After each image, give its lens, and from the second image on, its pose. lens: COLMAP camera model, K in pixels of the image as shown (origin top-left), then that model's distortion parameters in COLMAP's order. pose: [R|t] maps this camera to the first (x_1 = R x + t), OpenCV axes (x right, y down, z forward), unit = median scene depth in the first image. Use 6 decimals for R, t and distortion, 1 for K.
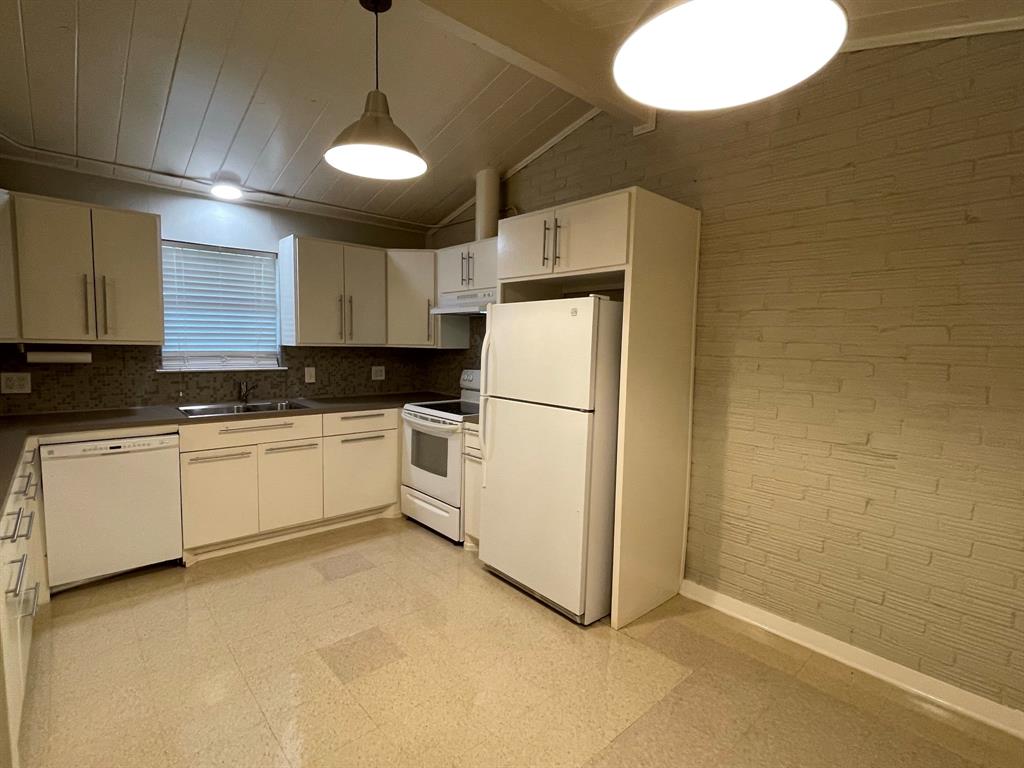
lens RADIAL K [[497.2, 0, 515.6], [0, 497.2, 384.3], [0, 0, 1]] dist [-0.003278, -0.000184]
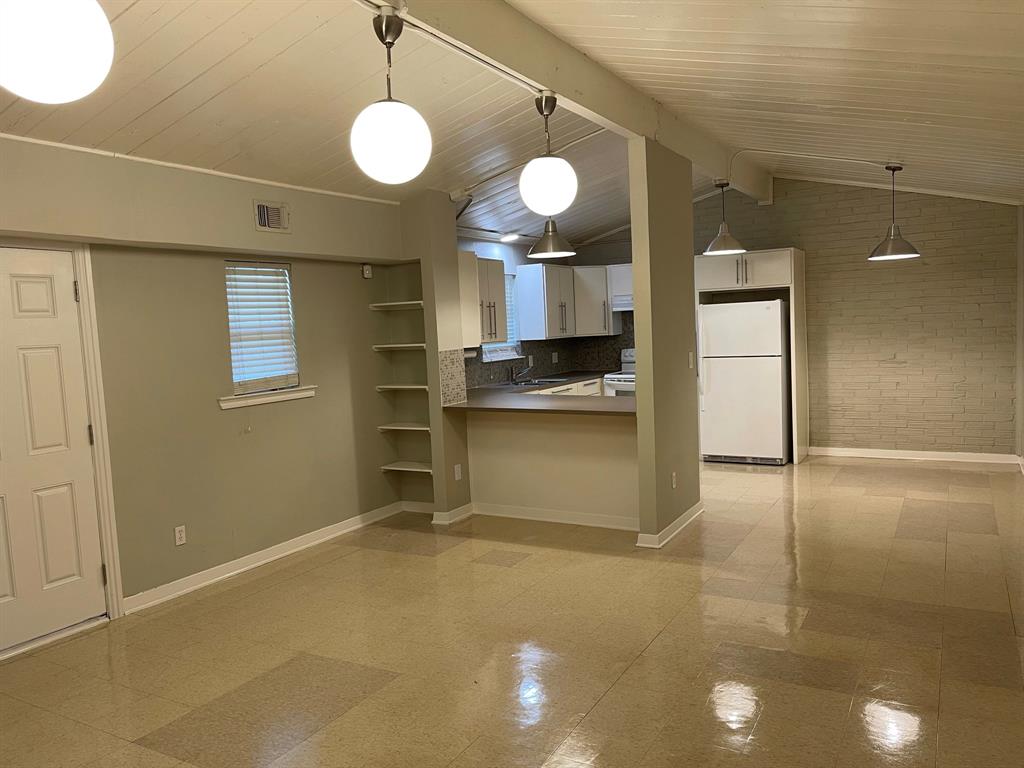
lens RADIAL K [[774.8, 0, 510.7], [0, 774.8, 383.5], [0, 0, 1]] dist [0.033160, -0.061538]
pose [[0.946167, -0.090412, 0.310794, -1.618965], [0.094003, 0.995566, 0.003438, 0.043991], [-0.309727, 0.025963, 0.950471, -1.437558]]
